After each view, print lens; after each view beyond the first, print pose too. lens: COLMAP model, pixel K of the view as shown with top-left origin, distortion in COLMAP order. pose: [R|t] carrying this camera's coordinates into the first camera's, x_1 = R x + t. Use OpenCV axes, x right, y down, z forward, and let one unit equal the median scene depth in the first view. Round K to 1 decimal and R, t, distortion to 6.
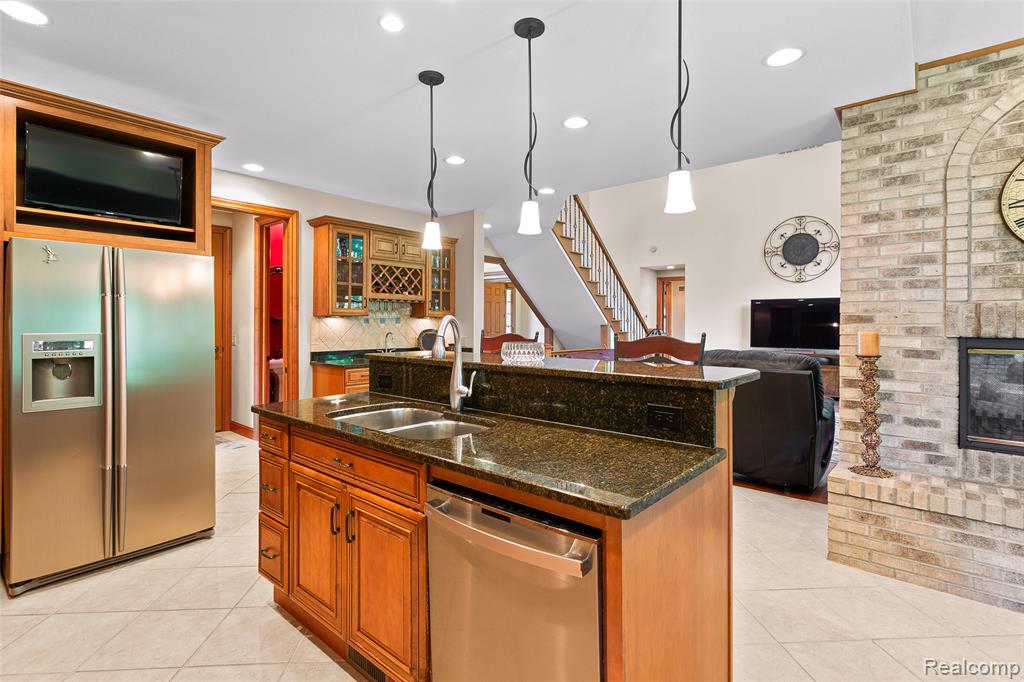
lens RADIAL K [[492.9, 0, 510.3], [0, 492.9, 320.6], [0, 0, 1]] dist [0.002534, 0.000140]
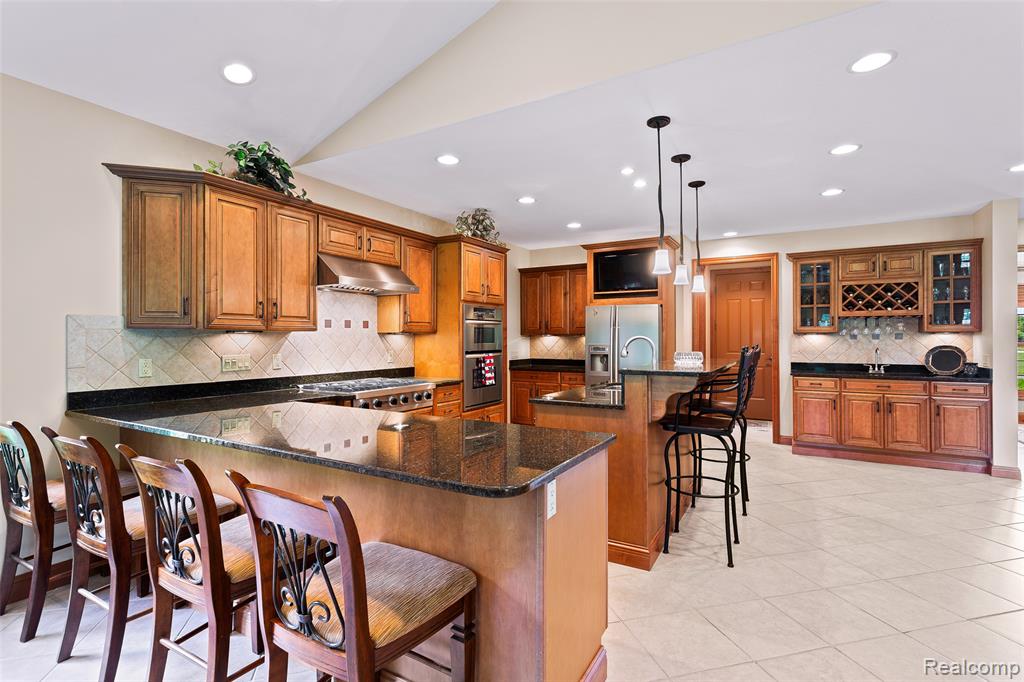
lens RADIAL K [[485.2, 0, 508.9], [0, 485.2, 336.7], [0, 0, 1]] dist [0.001722, -0.000039]
pose [[0.183505, -0.007967, -0.982987, 0.847323], [0.006828, 0.999953, -0.006830, 0.003055], [0.982995, -0.005458, 0.183550, 0.083985]]
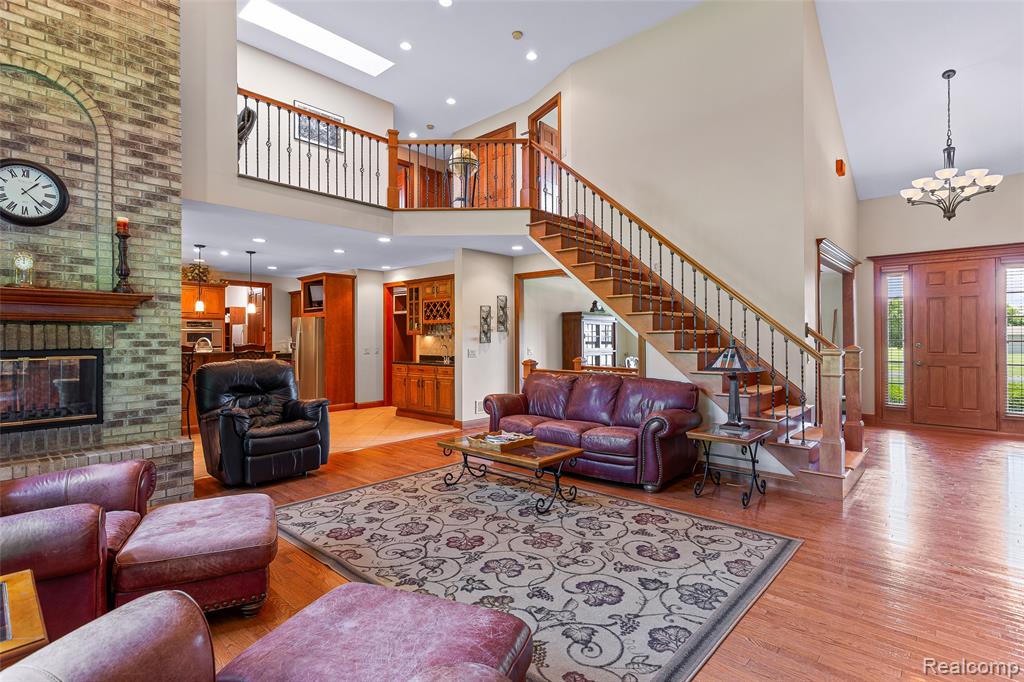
lens RADIAL K [[496.0, 0, 509.3], [0, 496.0, 336.3], [0, 0, 1]] dist [0.003353, 0.000547]
pose [[-0.026790, -0.006406, -0.999621, 1.779188], [0.009426, 0.999933, -0.006661, 0.014465], [0.999597, -0.009601, -0.026728, 1.725303]]
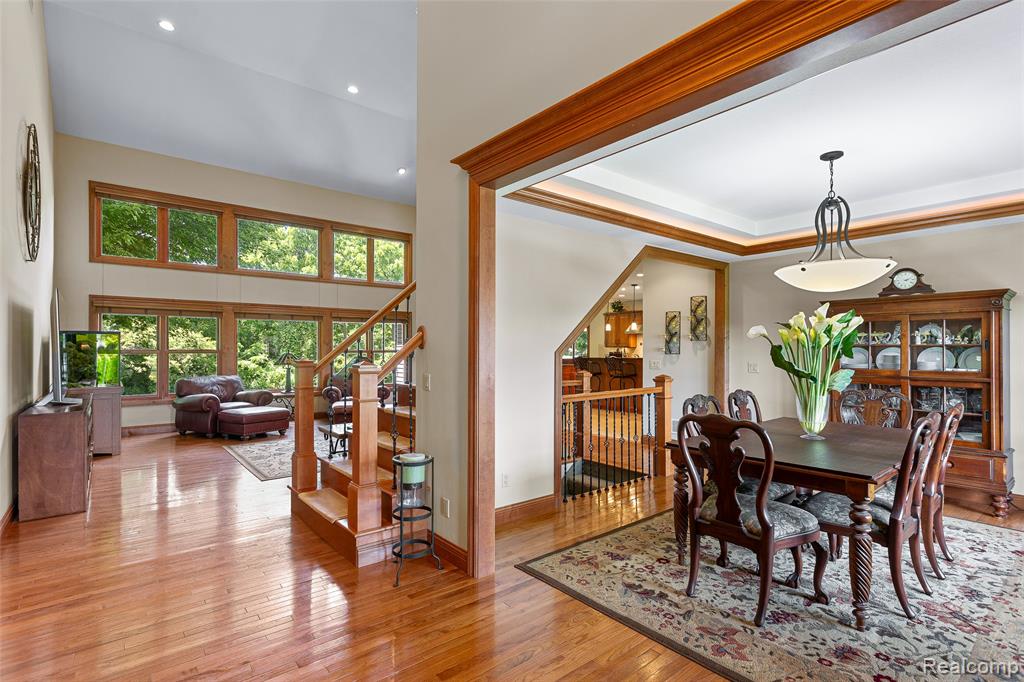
lens RADIAL K [[490.8, 0, 515.7], [0, 490.8, 347.4], [0, 0, 1]] dist [0.001922, 0.000358]
pose [[-0.987706, -0.002903, 0.156298, 0.095849], [-0.004448, 0.999945, -0.009534, 0.022474], [-0.156262, -0.010112, -0.987664, 3.337143]]
